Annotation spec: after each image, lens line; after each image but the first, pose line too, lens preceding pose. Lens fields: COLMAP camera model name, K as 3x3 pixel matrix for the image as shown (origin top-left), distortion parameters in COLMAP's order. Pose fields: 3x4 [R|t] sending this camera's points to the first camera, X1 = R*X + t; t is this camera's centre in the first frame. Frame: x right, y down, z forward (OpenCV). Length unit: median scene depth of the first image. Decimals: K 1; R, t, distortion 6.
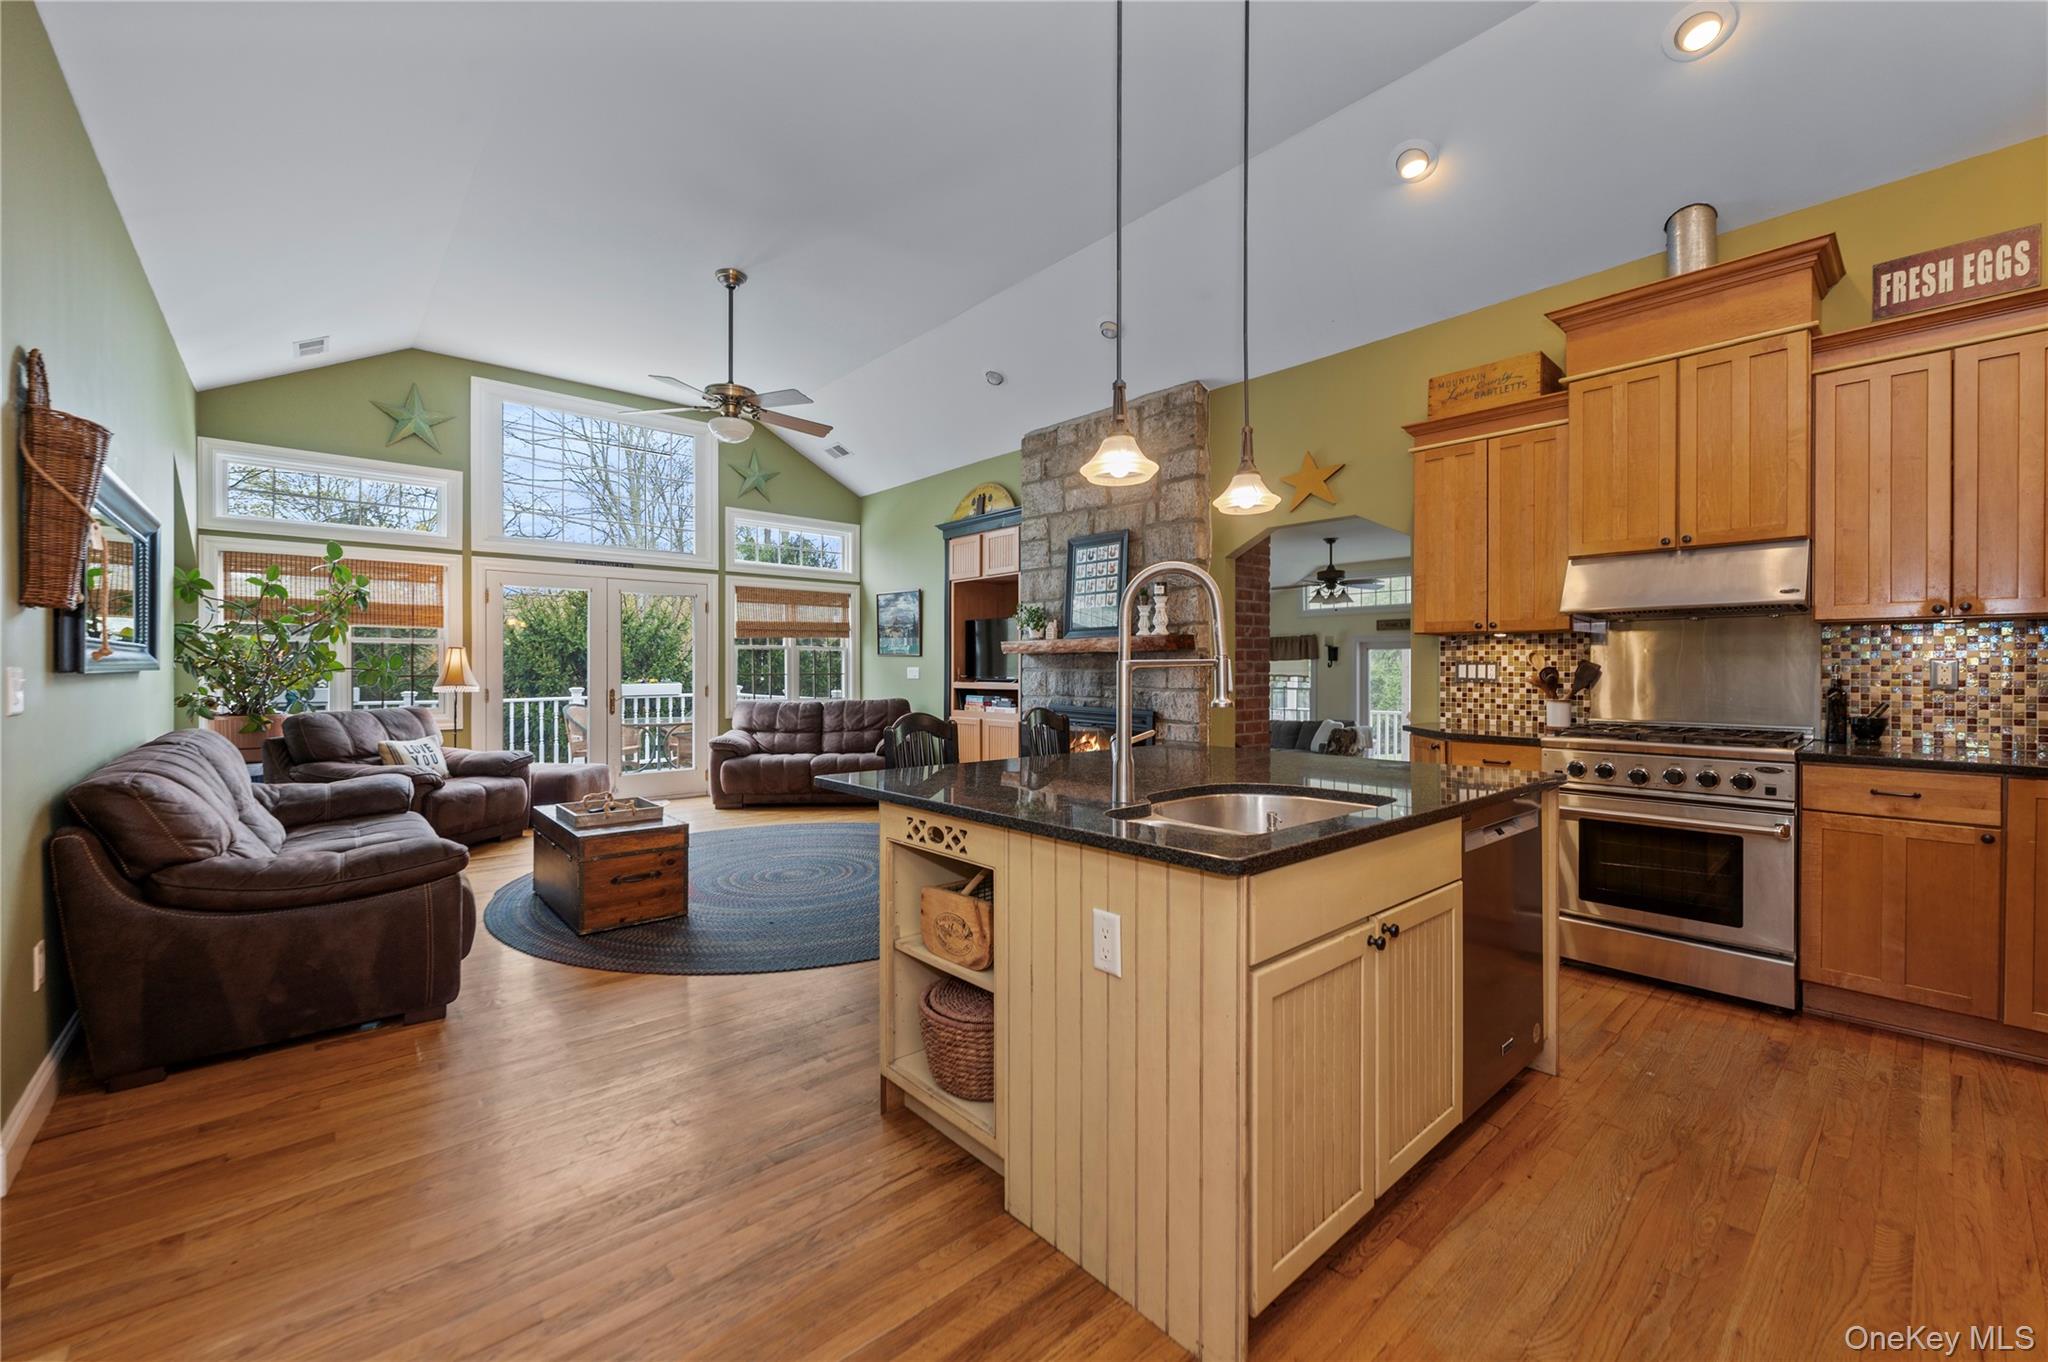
lens RADIAL K [[816.0, 0, 1027.7], [0, 816.0, 676.4], [0, 0, 1]] dist [-0.000518, -0.000066]
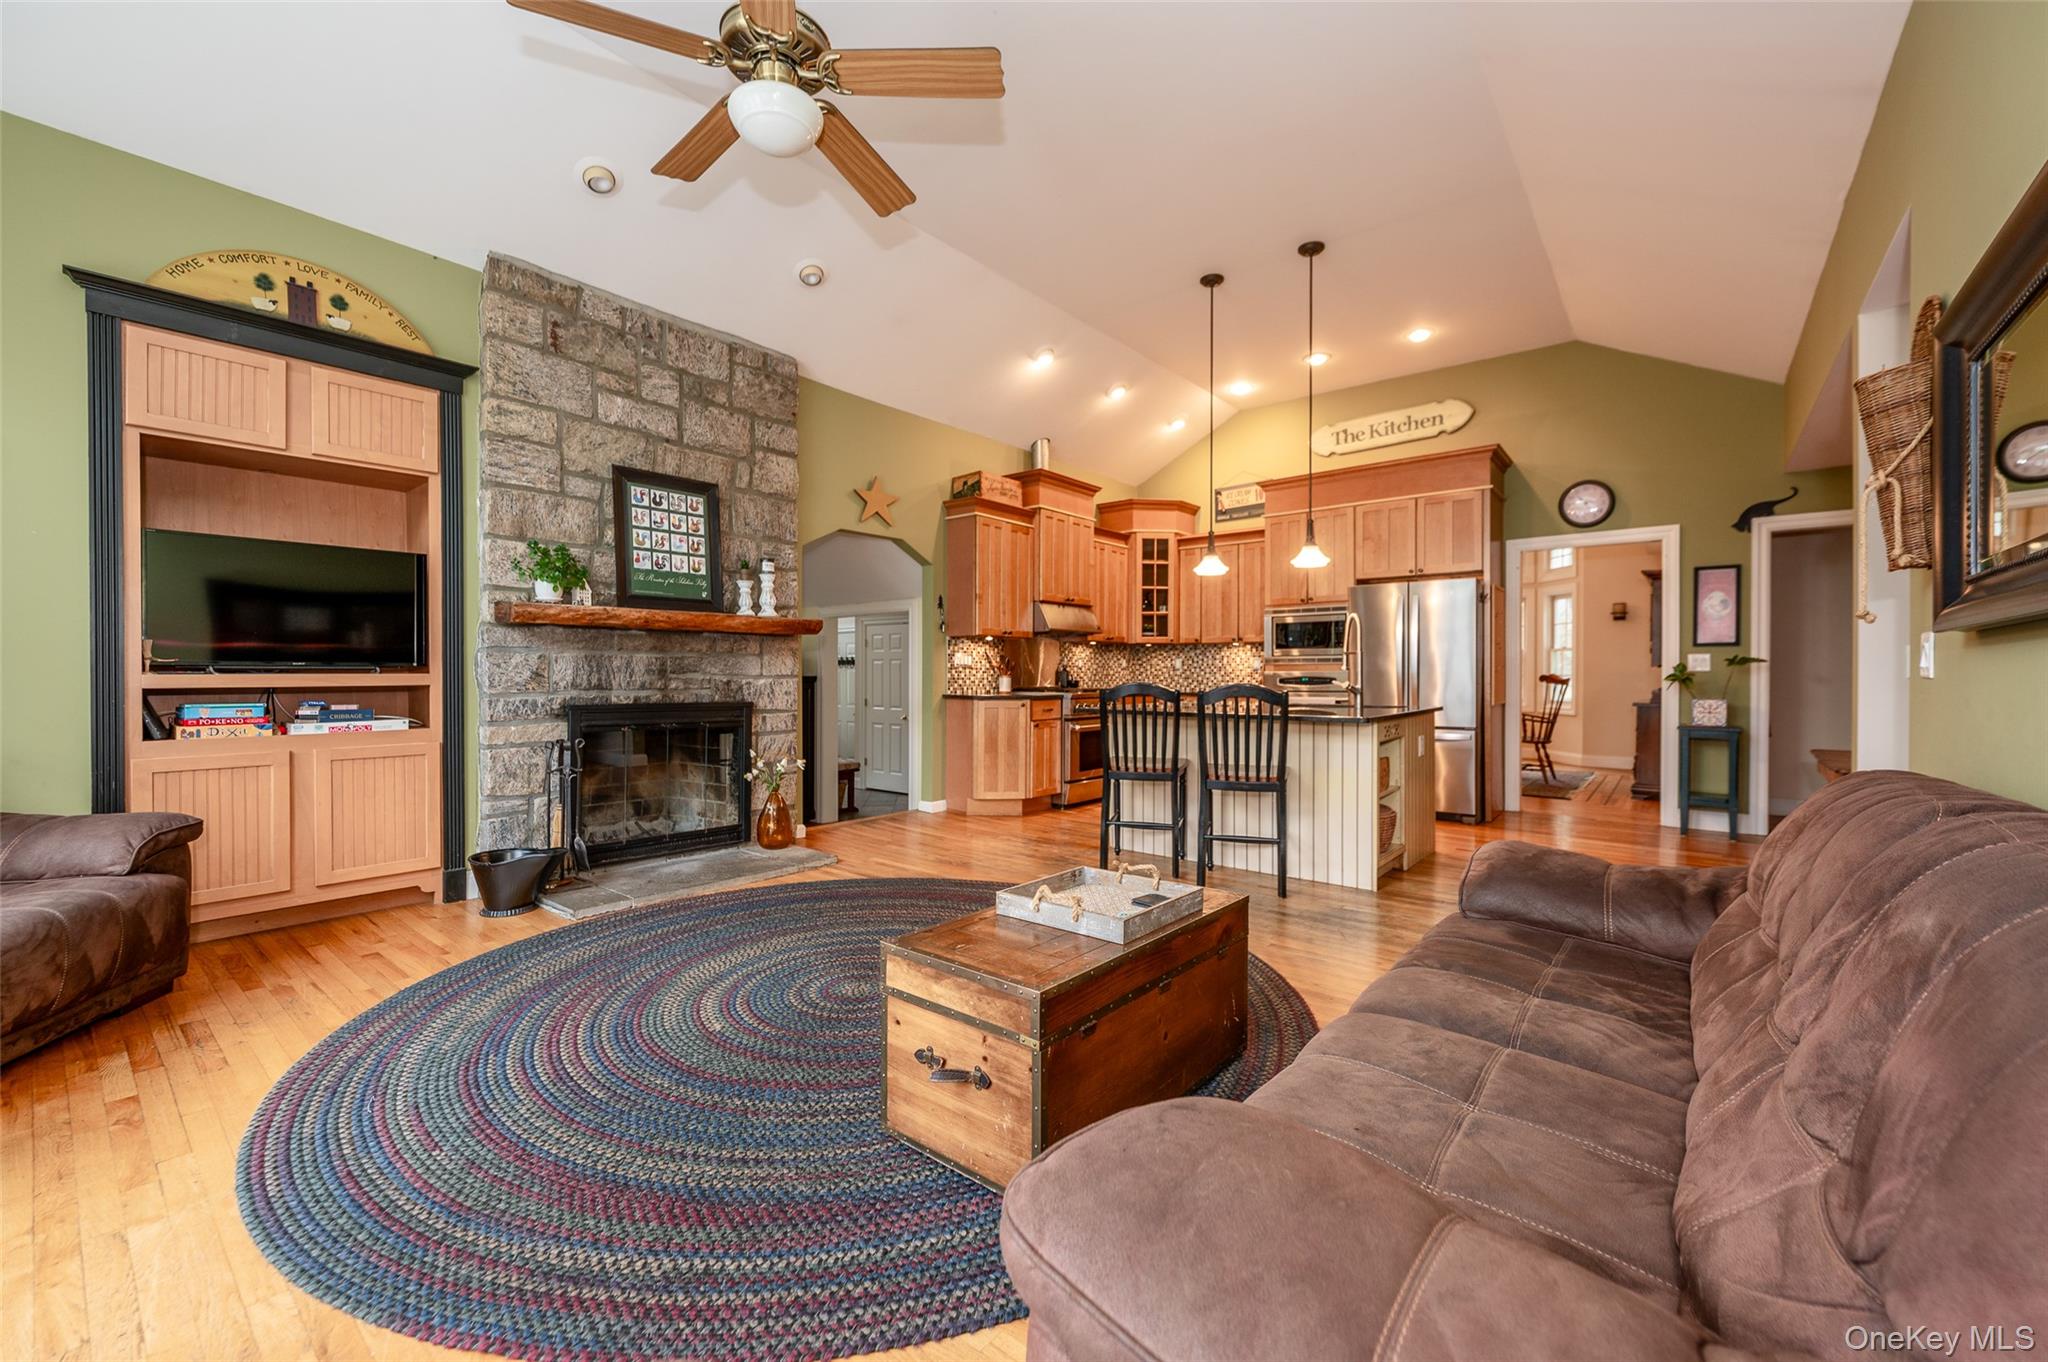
lens RADIAL K [[816.0, 0, 1027.7], [0, 816.0, 676.4], [0, 0, 1]] dist [-0.000518, -0.000066]
pose [[-0.154157, -0.004849, 0.988034, -0.772480], [0.007199, 0.999956, 0.006031, 0.012450], [-0.988020, 0.008043, -0.154115, 0.843478]]
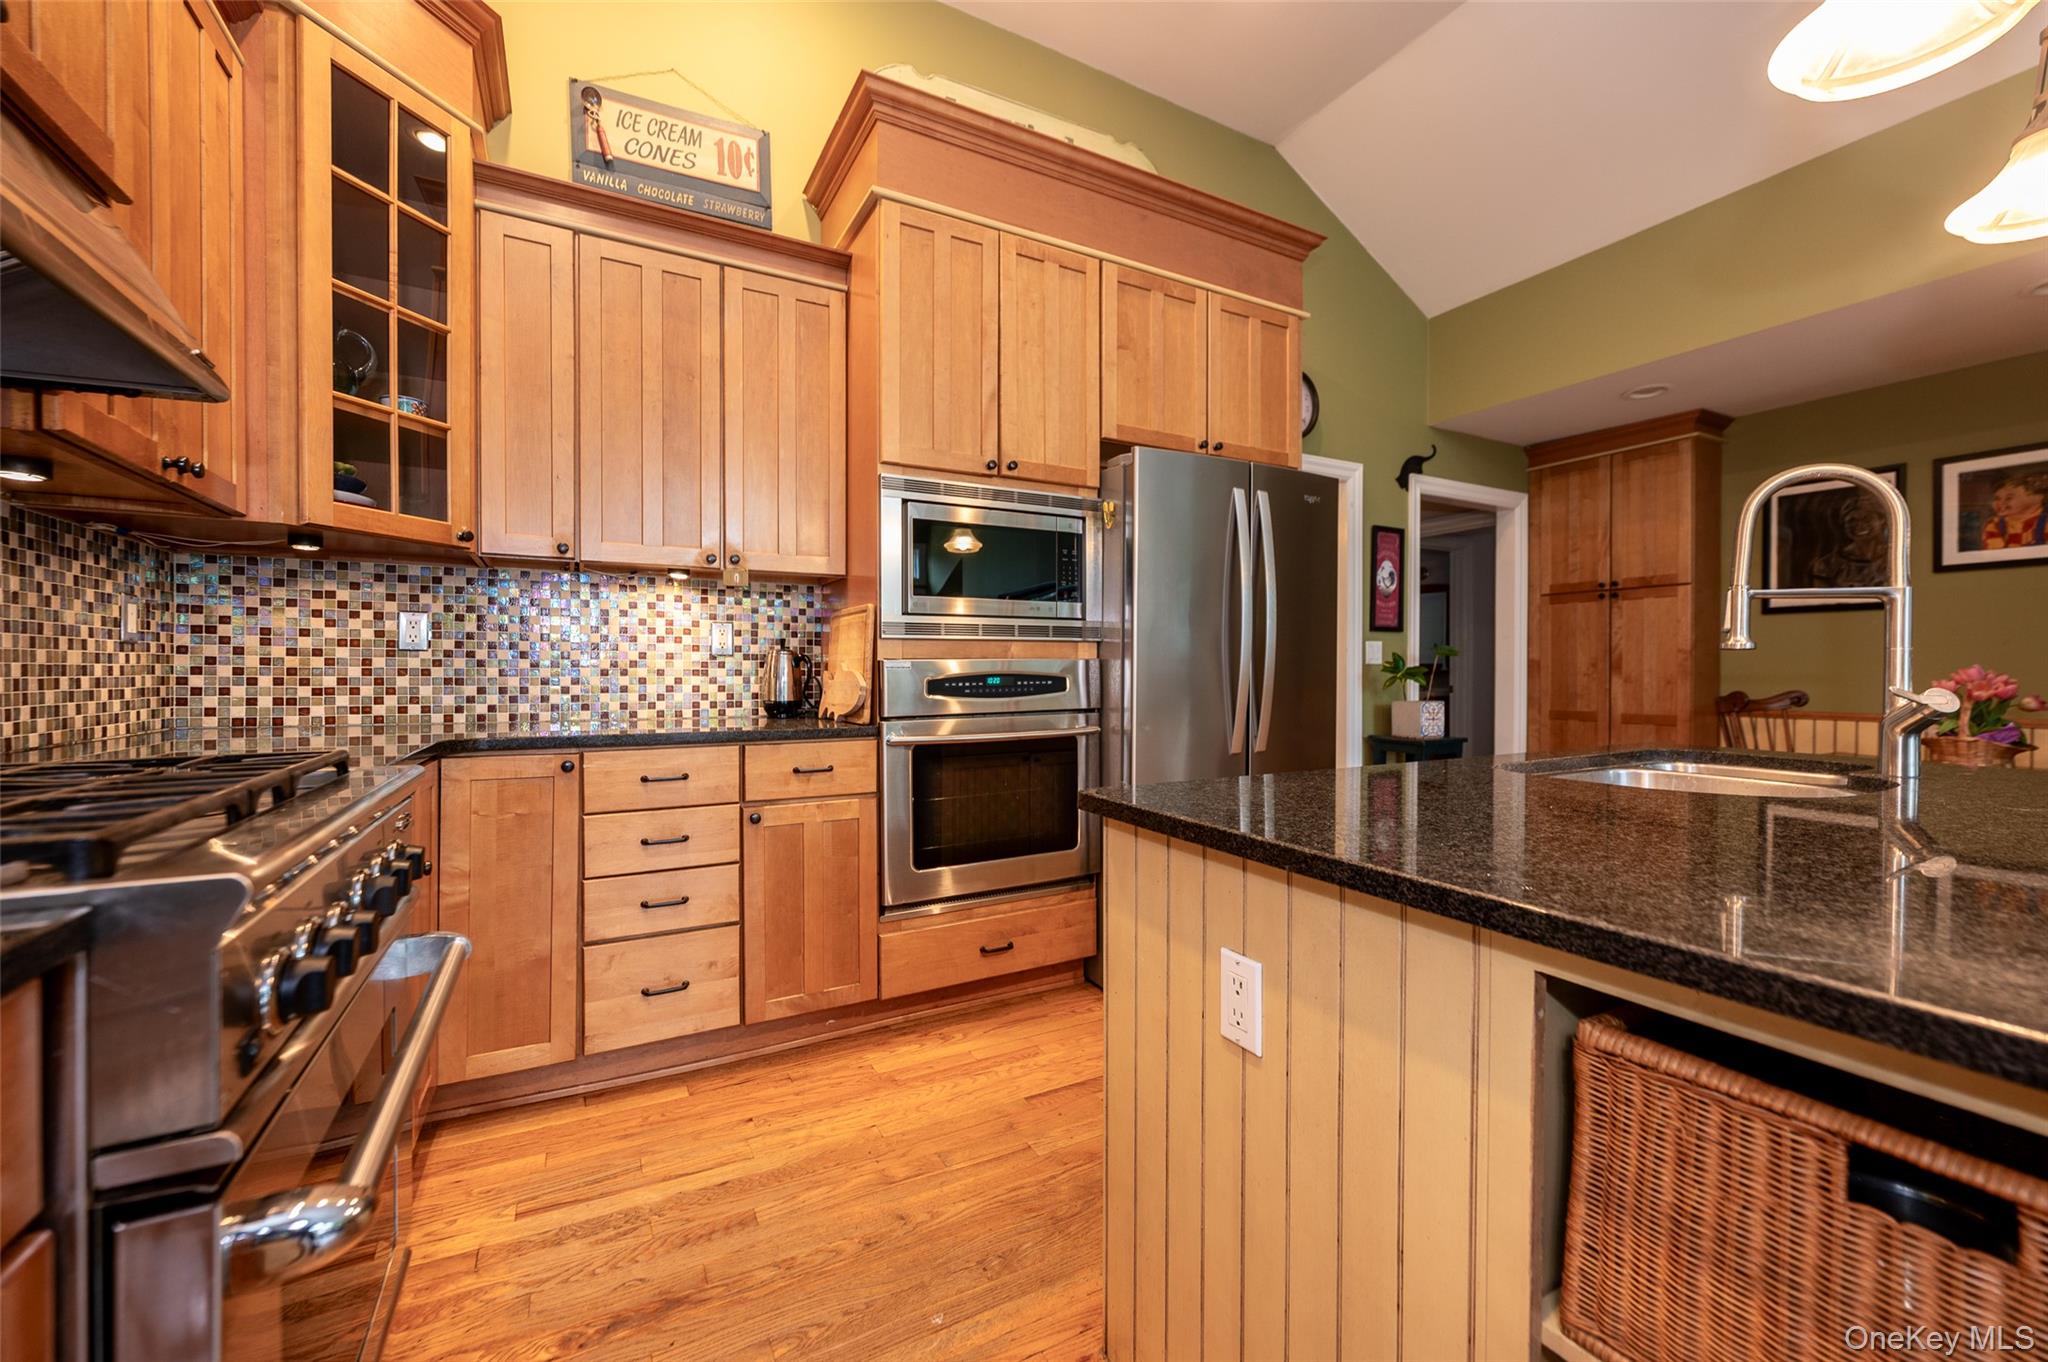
lens RADIAL K [[816.0, 0, 1027.7], [0, 816.0, 676.4], [0, 0, 1]] dist [-0.000518, -0.000066]
pose [[-0.973737, -0.002413, 0.227661, 0.257185], [0.000790, 0.999902, 0.013978, 0.018251], [-0.227673, 0.013790, -0.973640, 0.677828]]
